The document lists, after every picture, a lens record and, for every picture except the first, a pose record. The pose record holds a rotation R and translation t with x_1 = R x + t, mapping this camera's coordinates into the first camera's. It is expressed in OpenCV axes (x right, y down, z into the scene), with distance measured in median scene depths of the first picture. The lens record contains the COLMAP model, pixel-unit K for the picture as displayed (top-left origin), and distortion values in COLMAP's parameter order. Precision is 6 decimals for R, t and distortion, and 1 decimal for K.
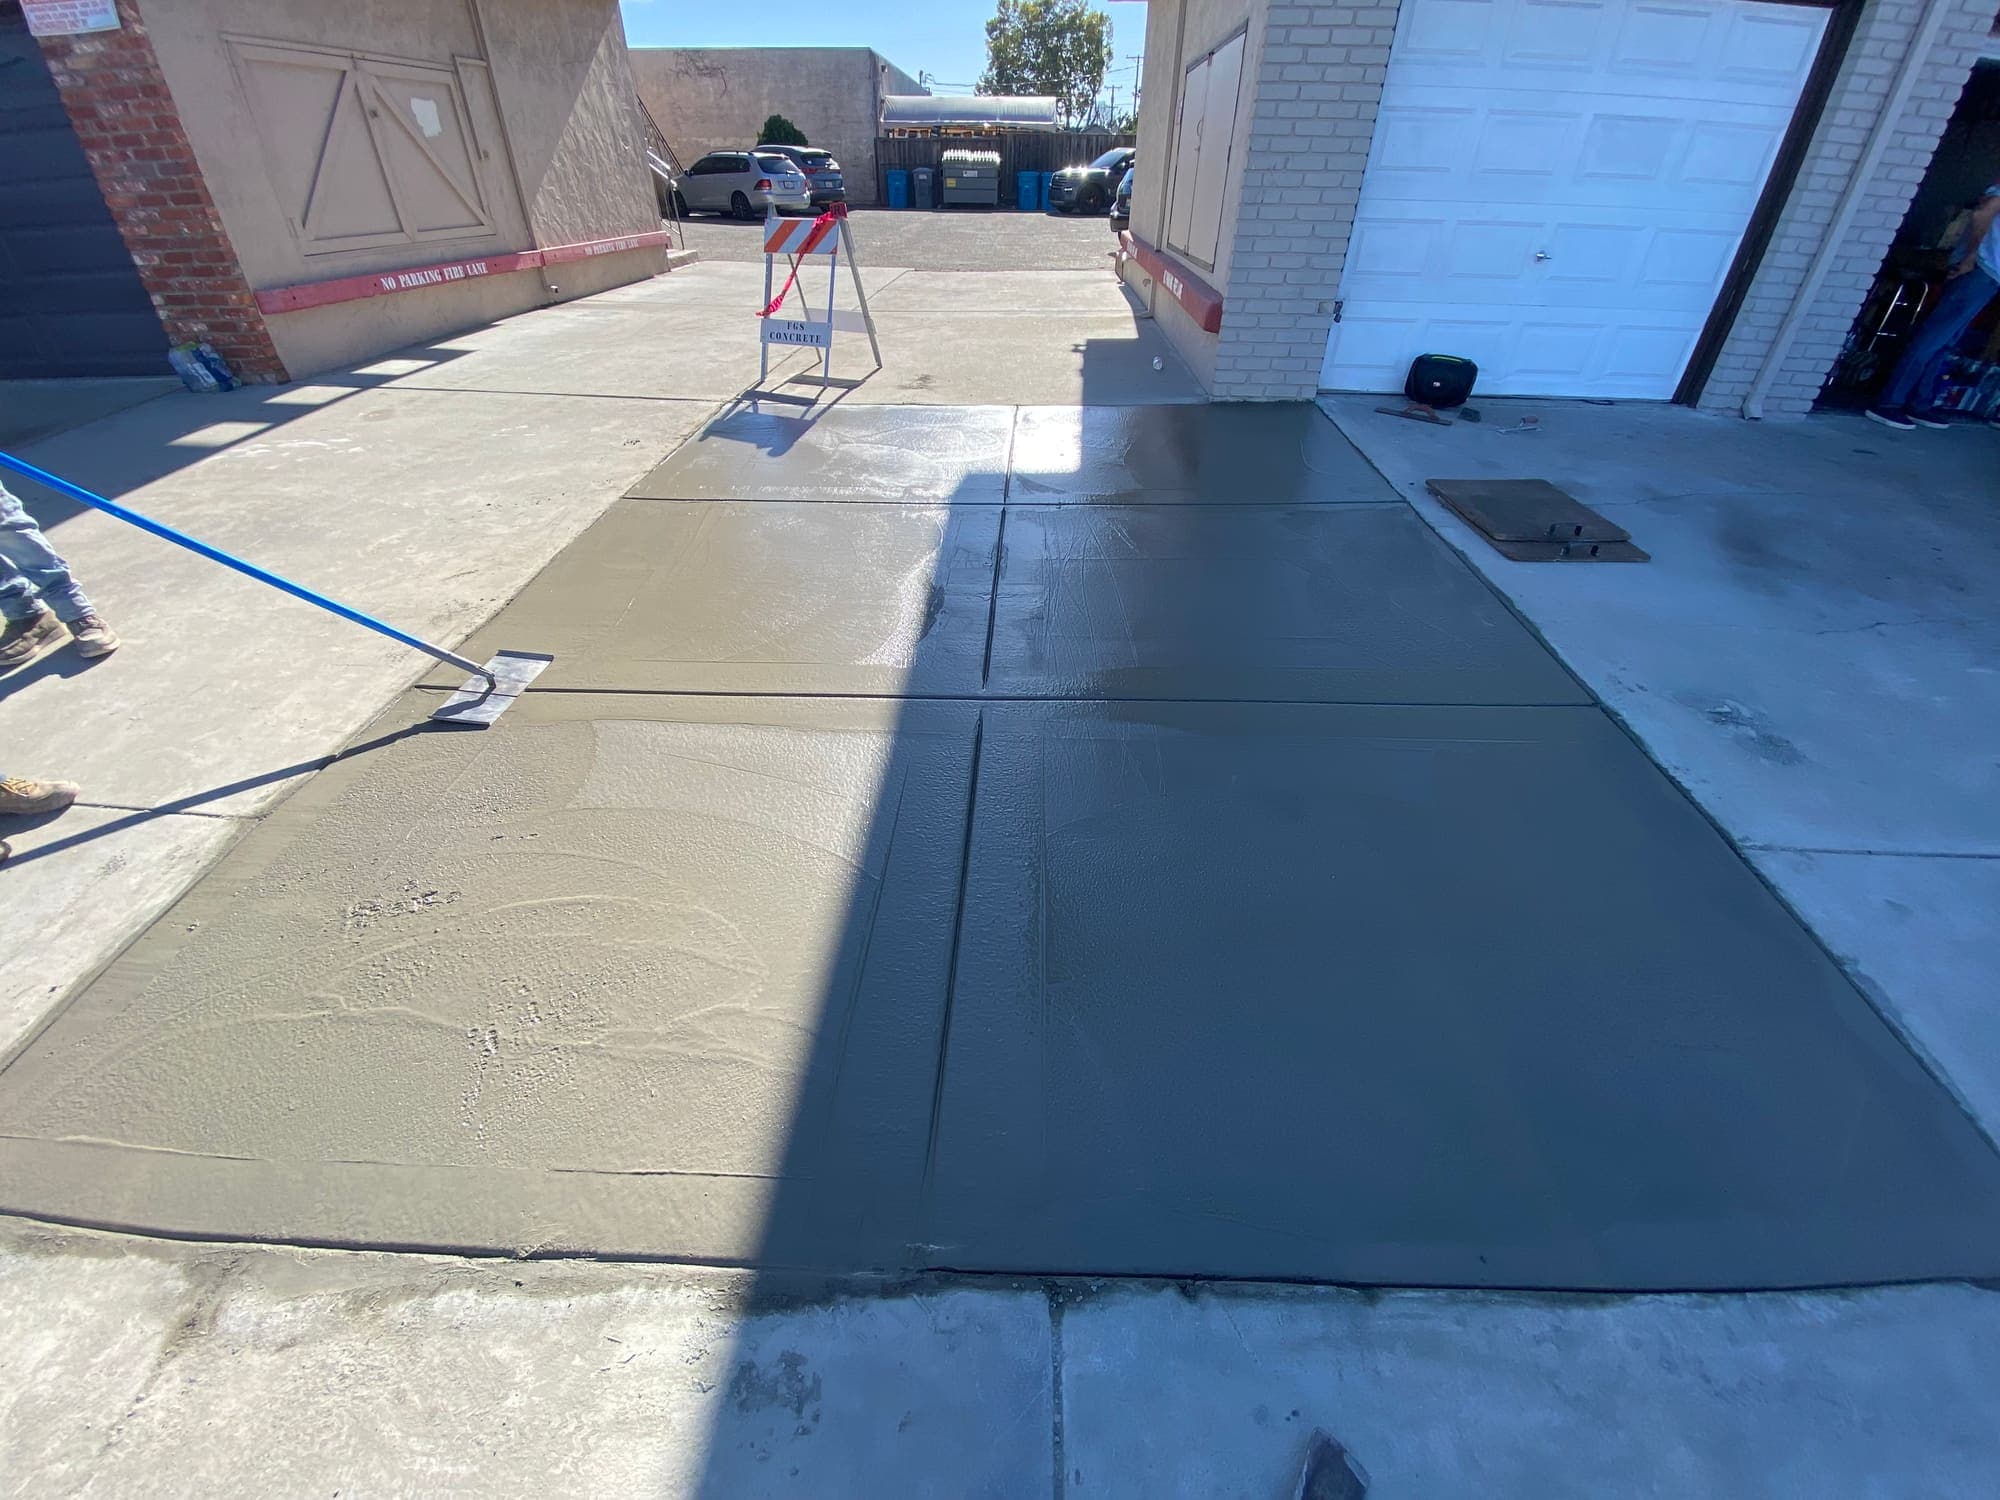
lens RADIAL K [[799.4, 0, 1002.9], [0, 799.4, 742.4], [0, 0, 1]] dist [-0.009874, -0.000409]
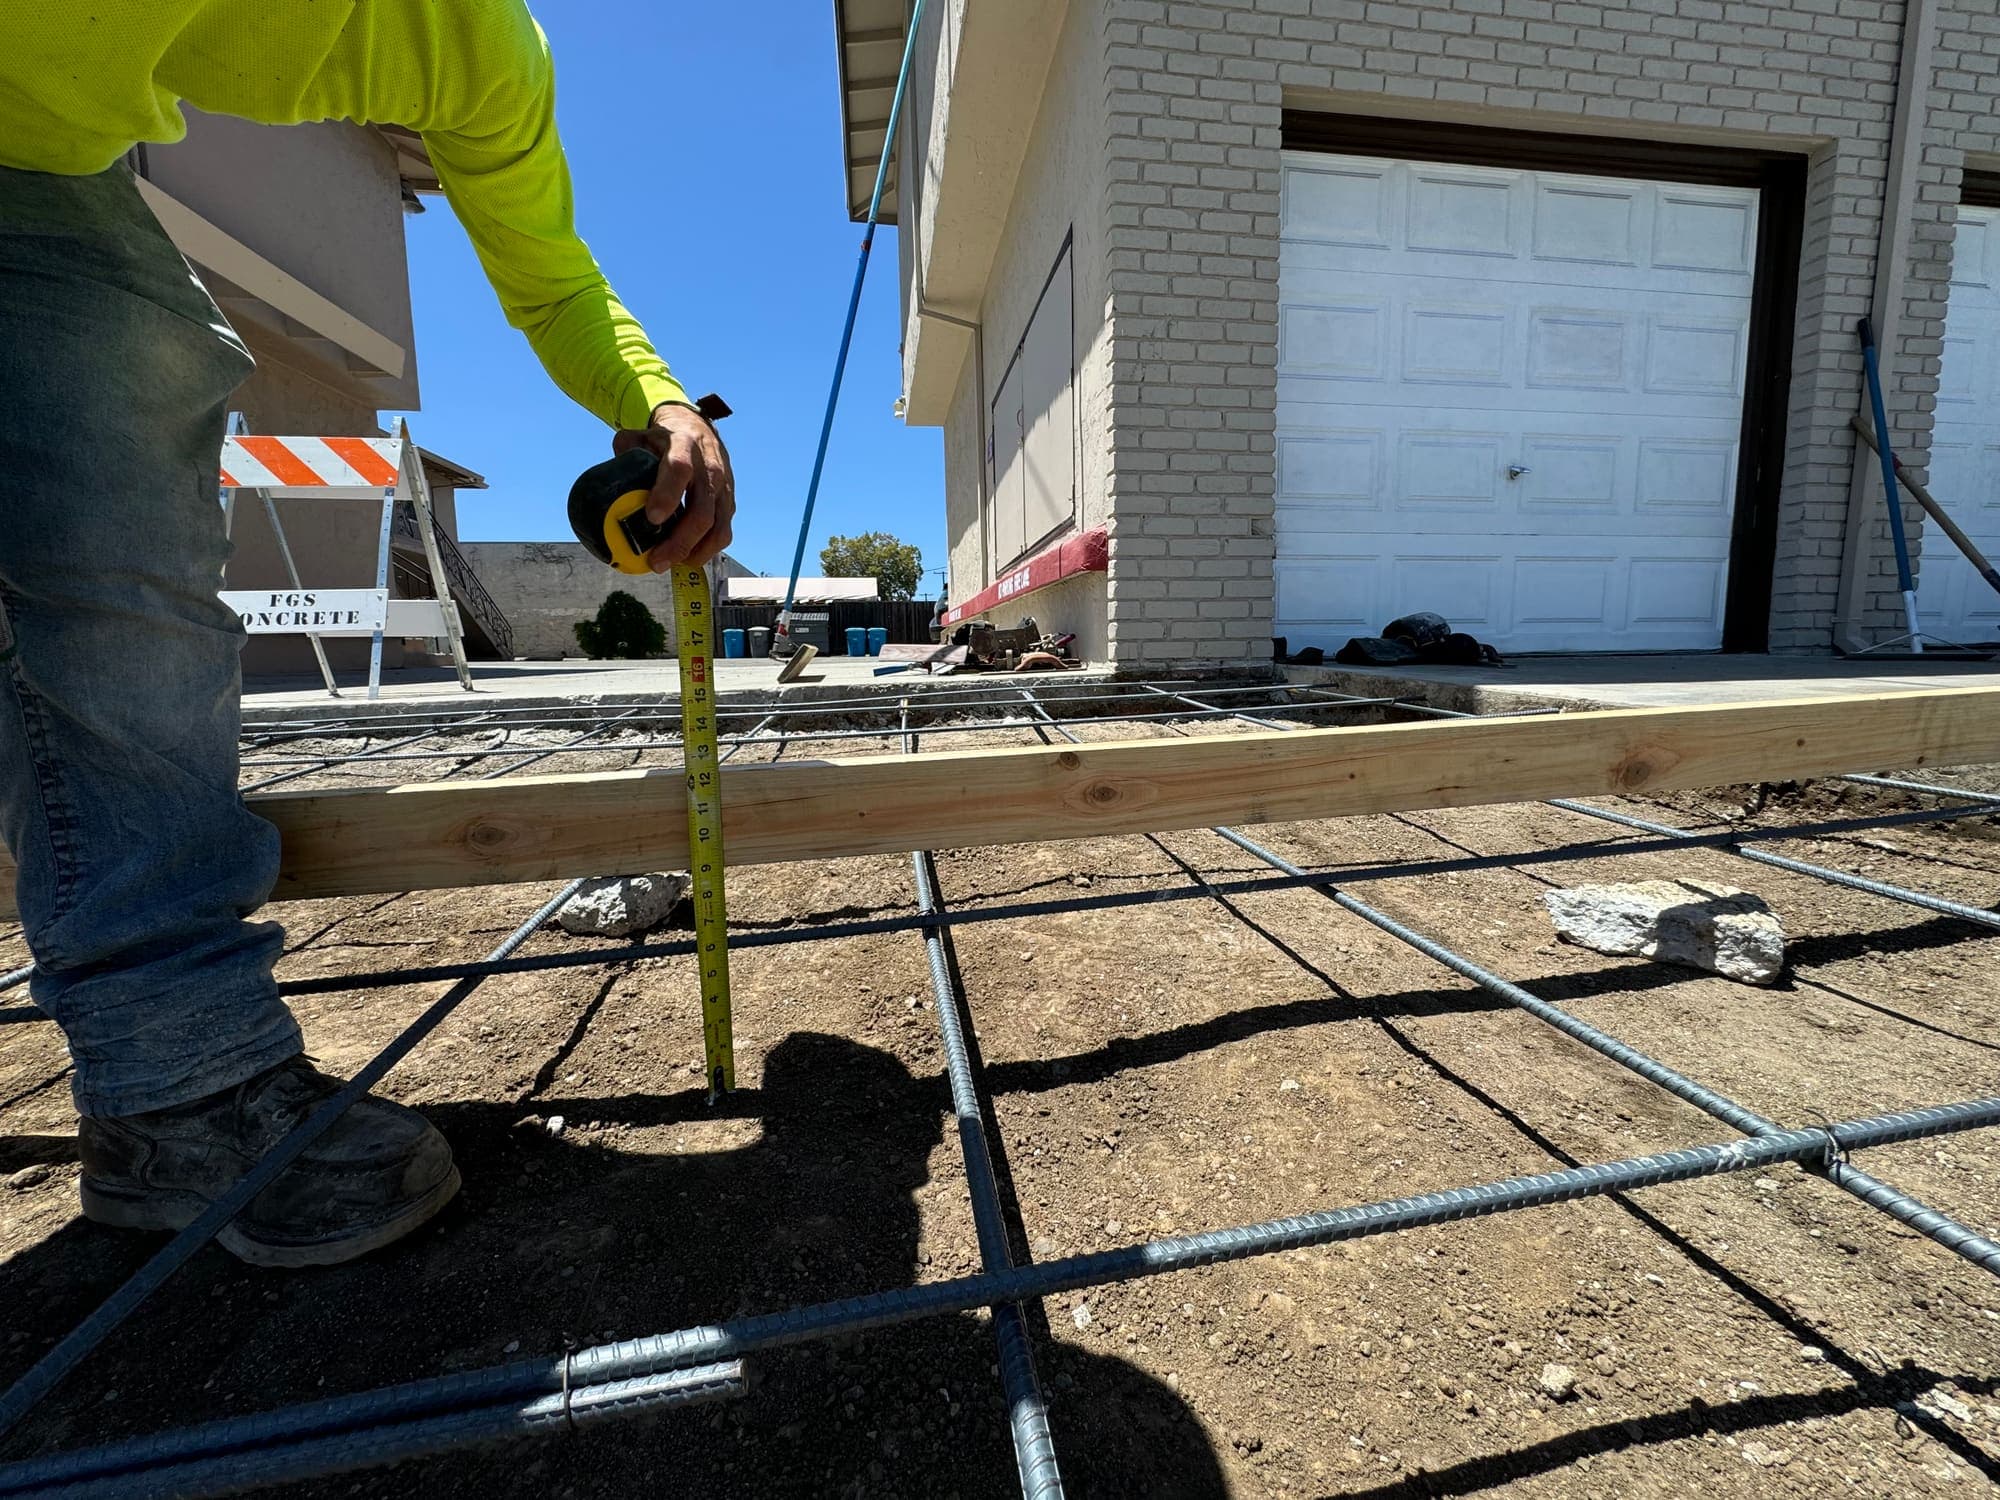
lens RADIAL K [[799.4, 0, 1005.3], [0, 799.4, 746.0], [0, 0, 1]] dist [-0.009874, -0.000409]
pose [[0.980013, -0.052900, 0.191769, 0.069953], [0.139234, 0.870916, -0.471296, -0.119192], [-0.142083, 0.488577, 0.860874, 0.577100]]
